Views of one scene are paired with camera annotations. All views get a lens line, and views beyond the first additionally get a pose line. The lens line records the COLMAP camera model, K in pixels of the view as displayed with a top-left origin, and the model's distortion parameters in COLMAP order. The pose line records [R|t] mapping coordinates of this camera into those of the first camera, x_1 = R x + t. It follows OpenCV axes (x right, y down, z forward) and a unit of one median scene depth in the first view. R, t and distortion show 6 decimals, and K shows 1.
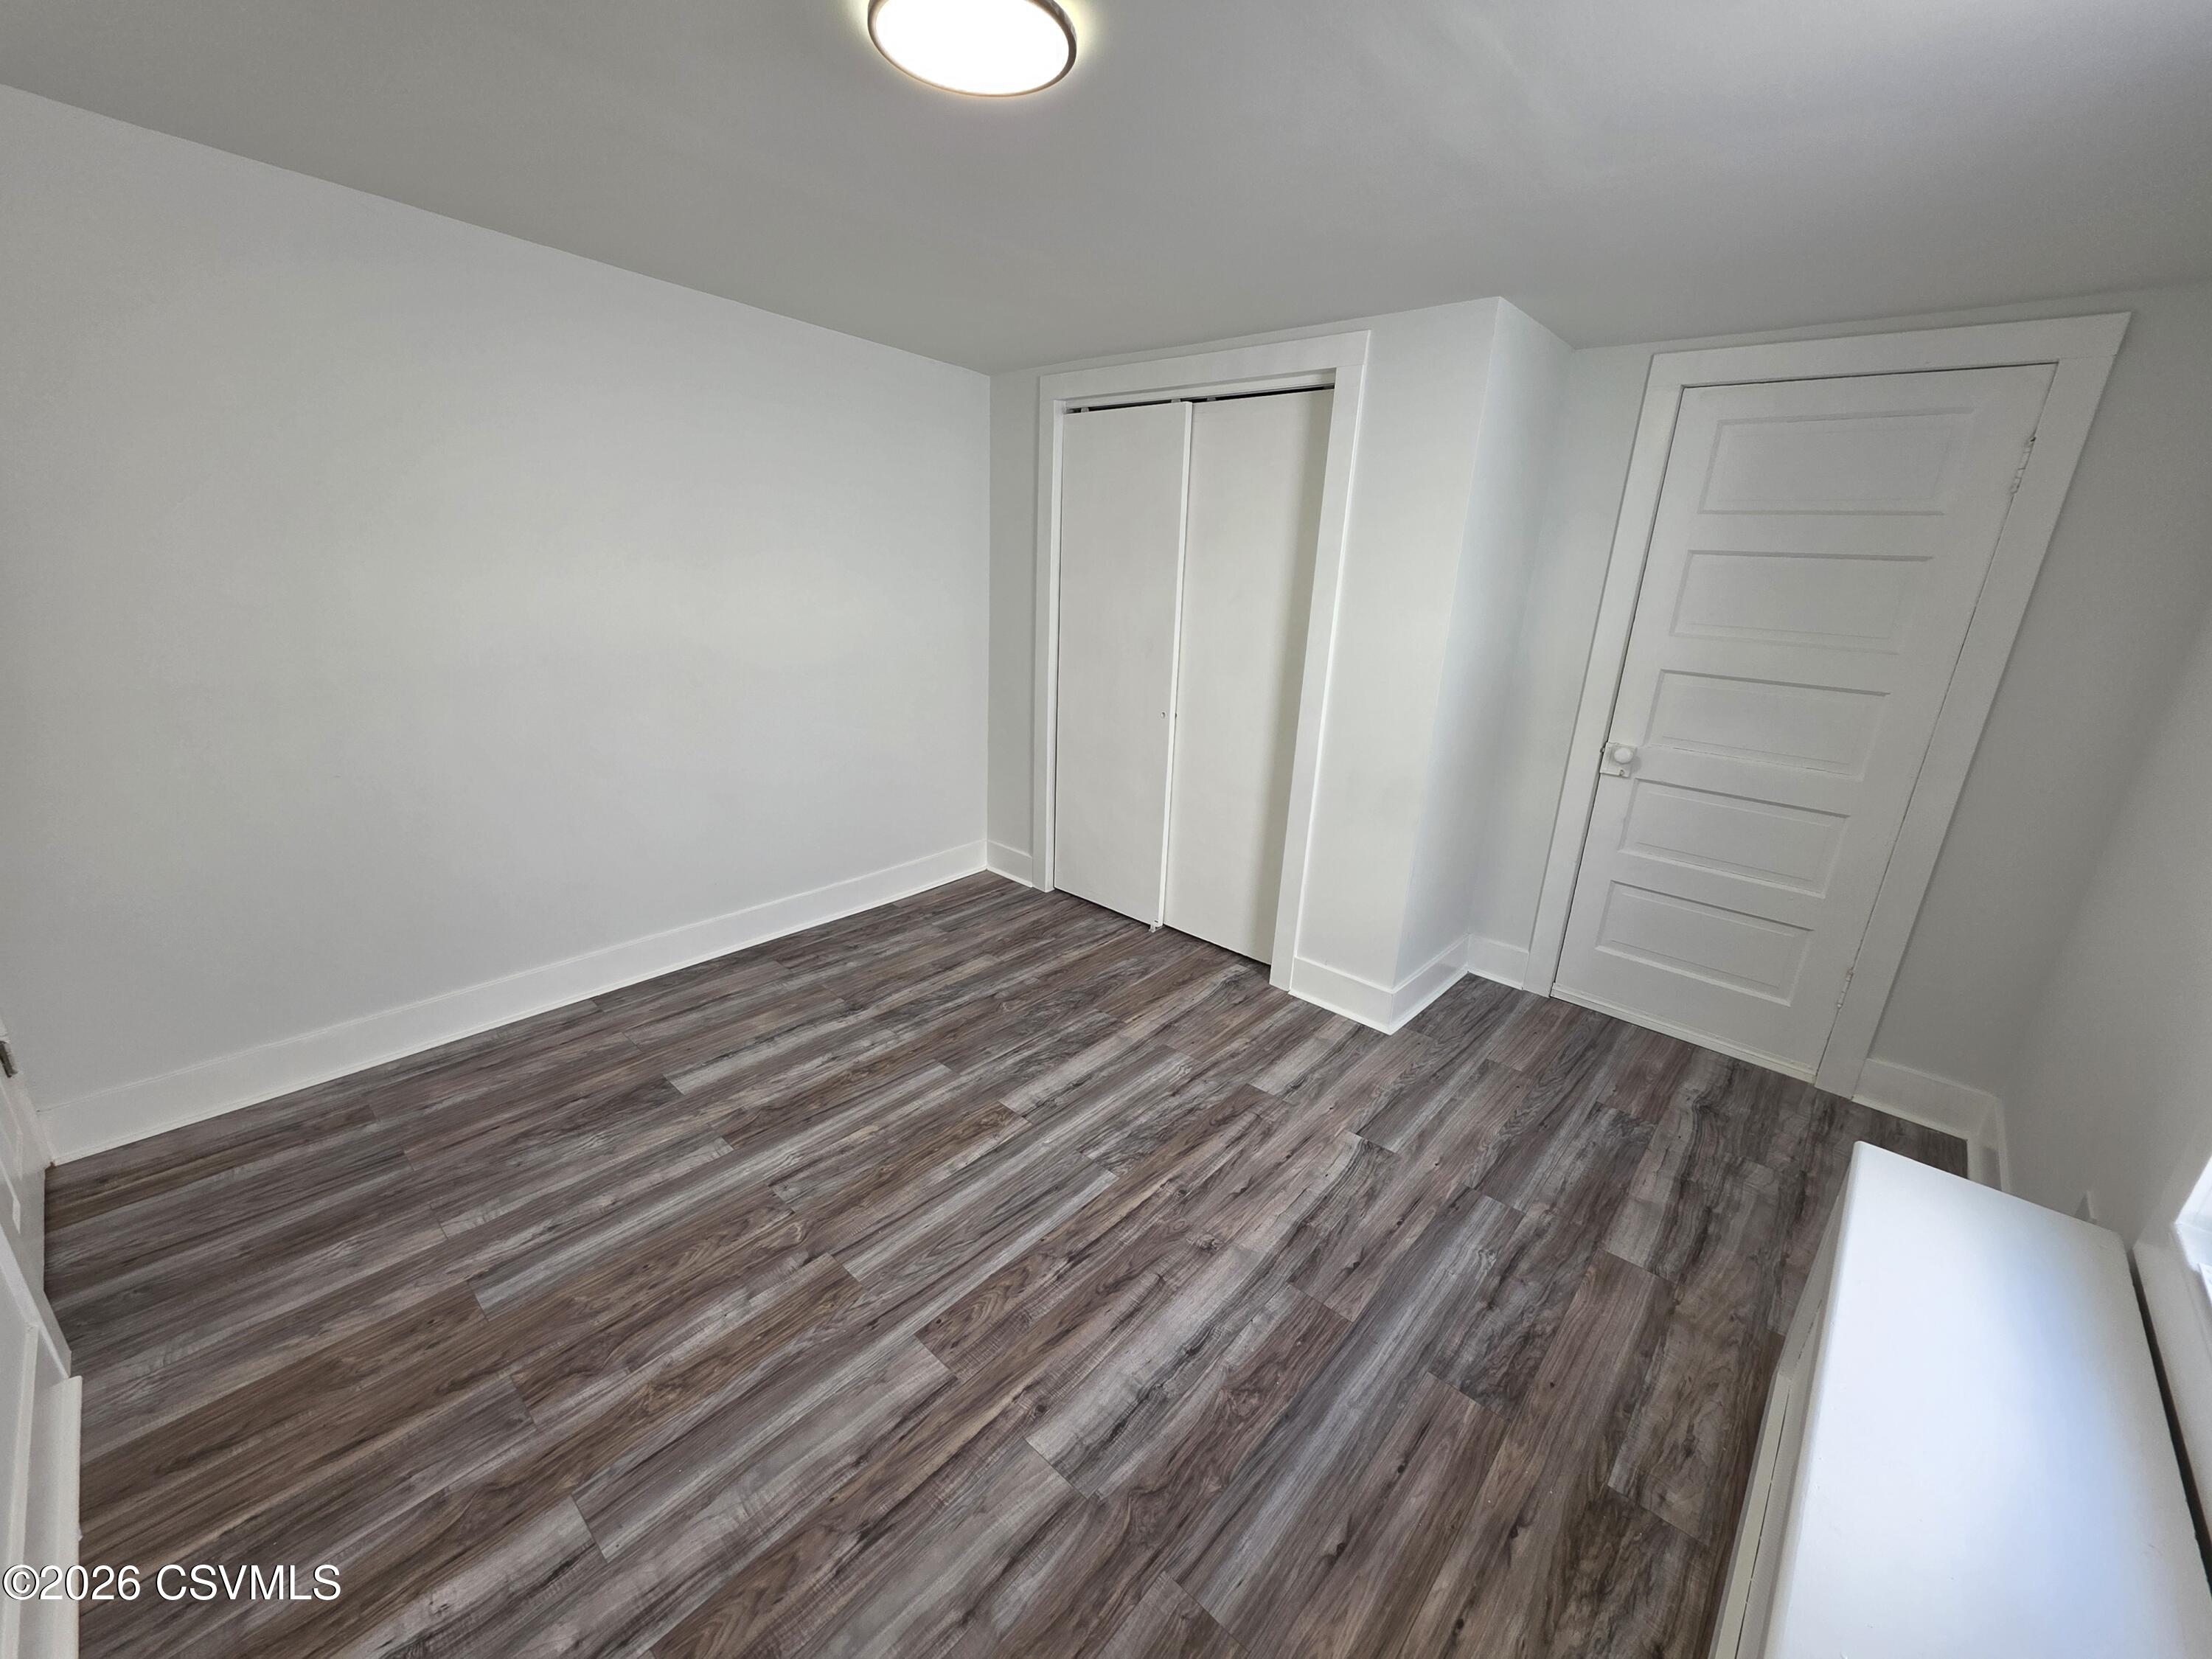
lens RADIAL K [[882.9, 0, 1100.5], [0, 882.9, 829.5], [0, 0, 1]] dist [0.000139, 0.000180]
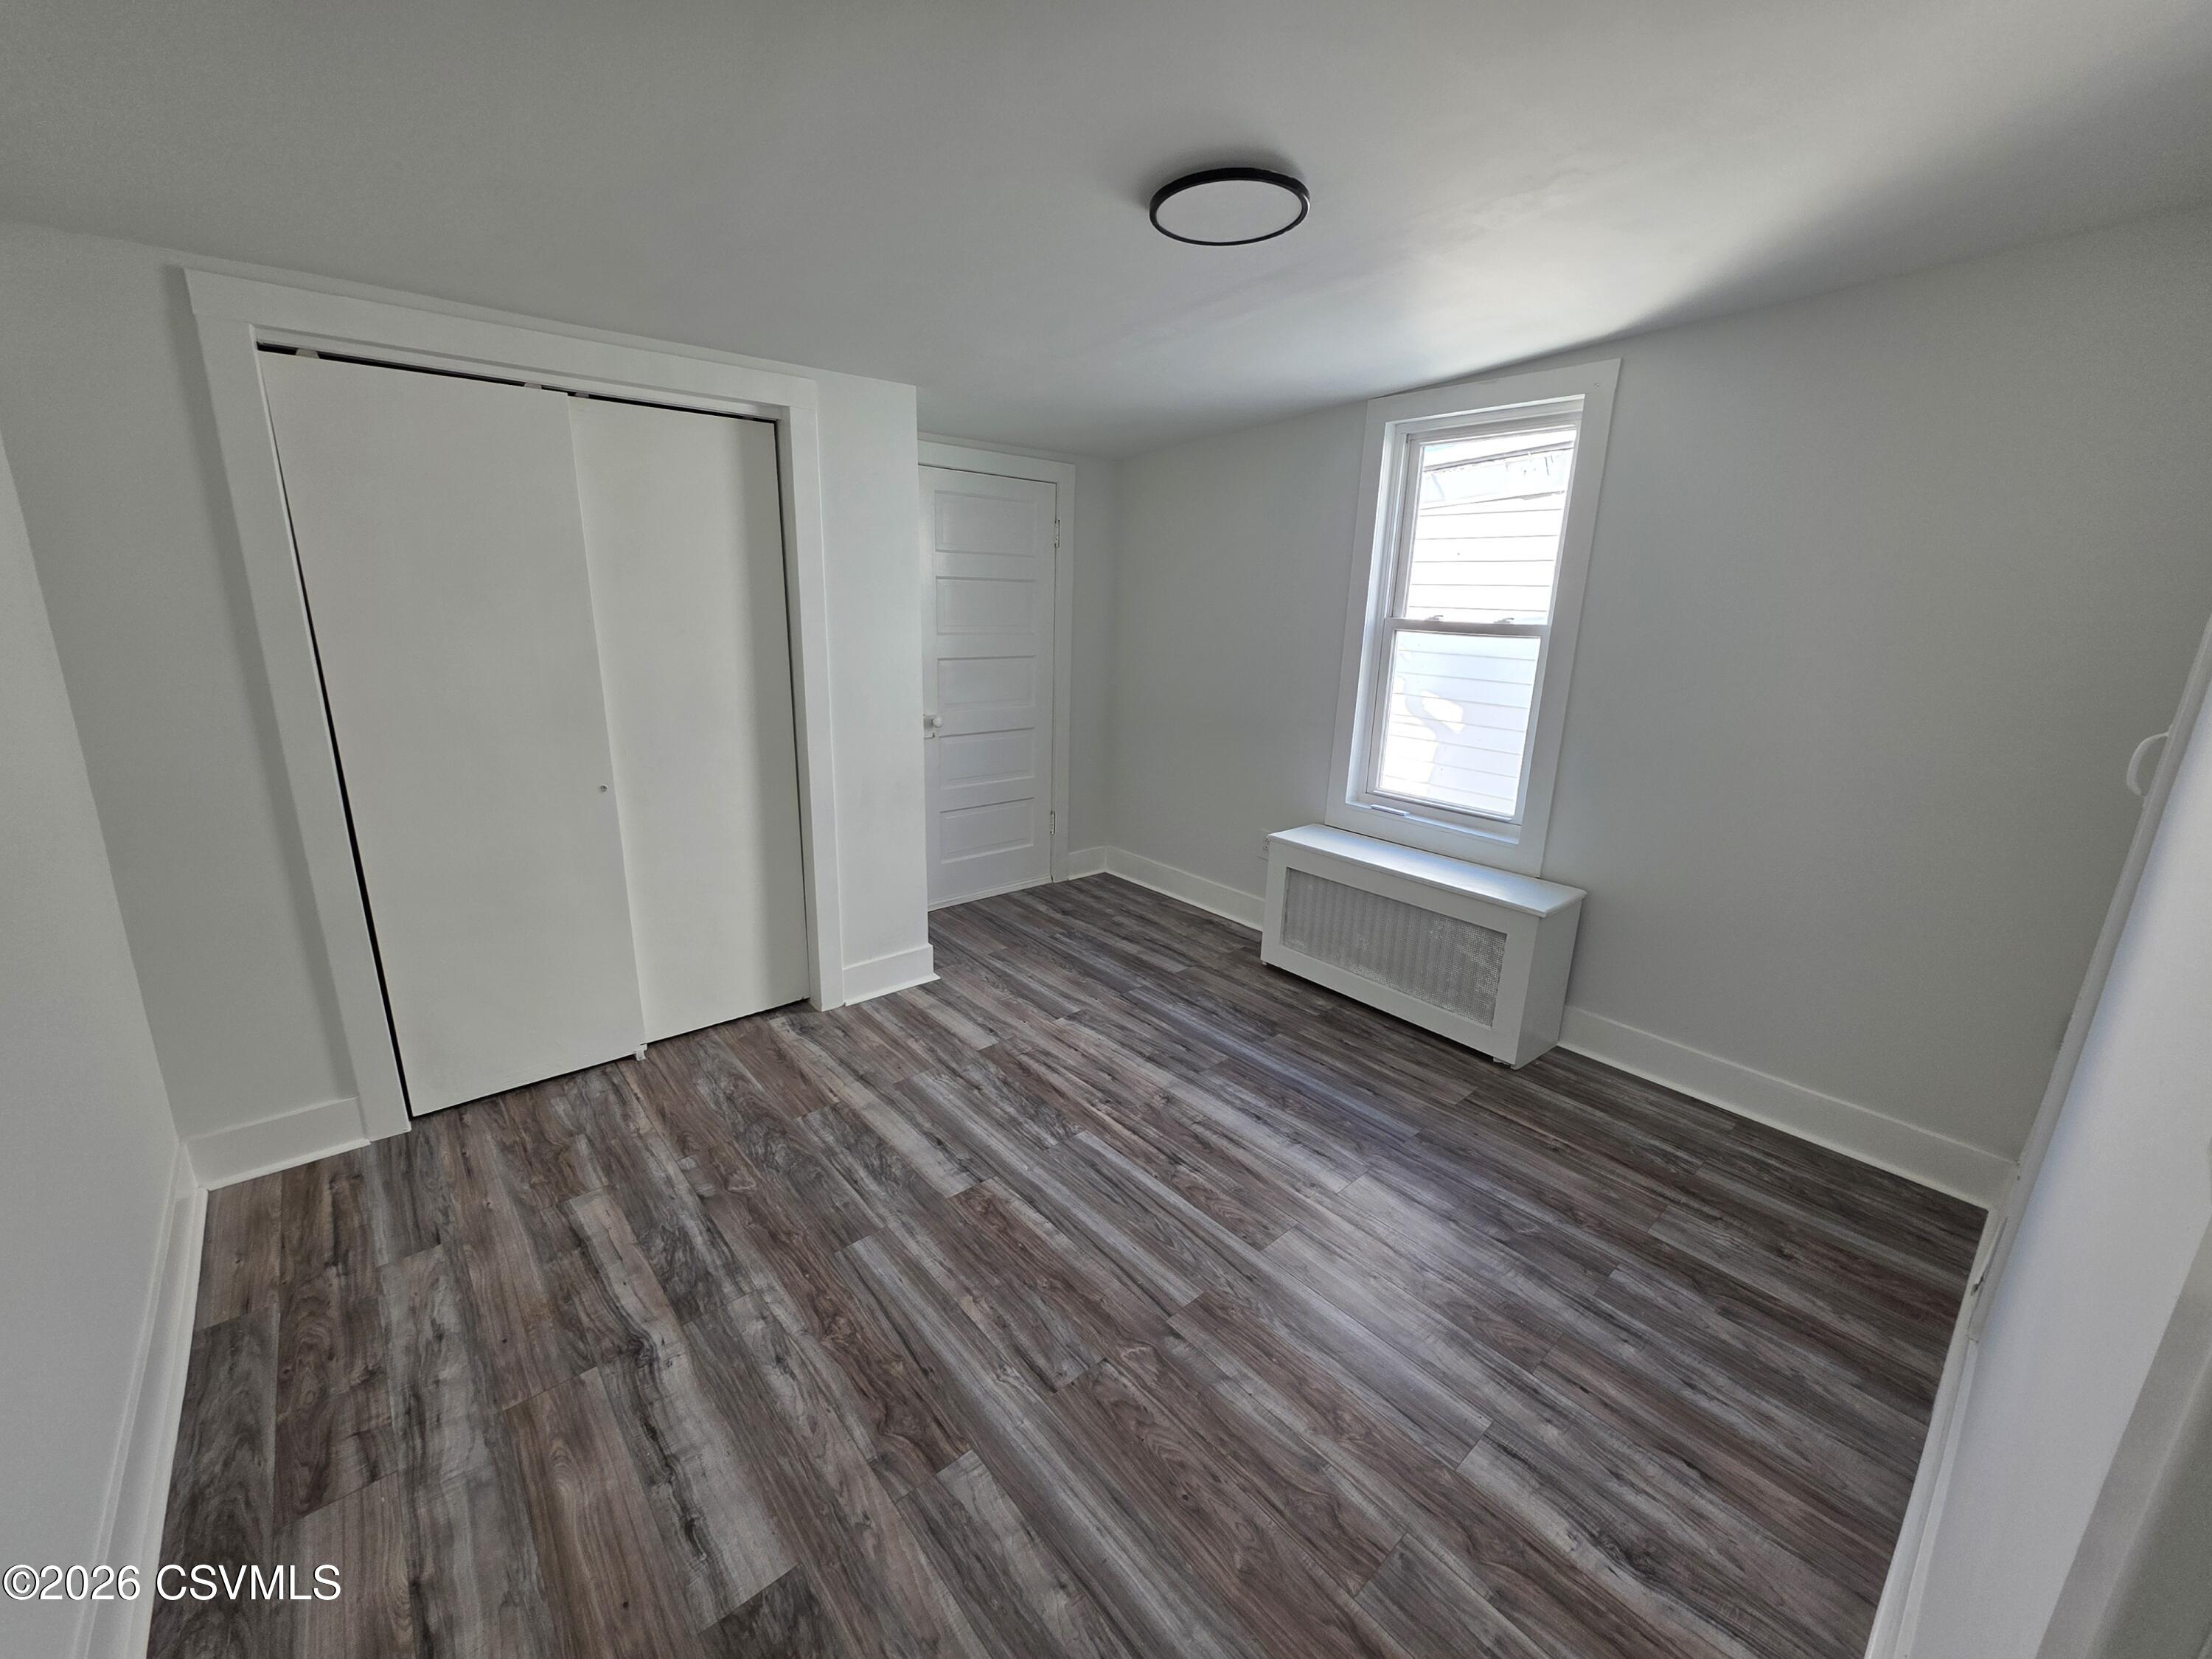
lens RADIAL K [[882.9, 0, 1100.5], [0, 882.9, 829.5], [0, 0, 1]] dist [0.000139, 0.000180]
pose [[0.115488, -0.287339, 0.950841, -0.926727], [0.287471, 0.925950, 0.244901, -0.237077], [-0.950801, 0.245056, 0.189538, 0.644402]]
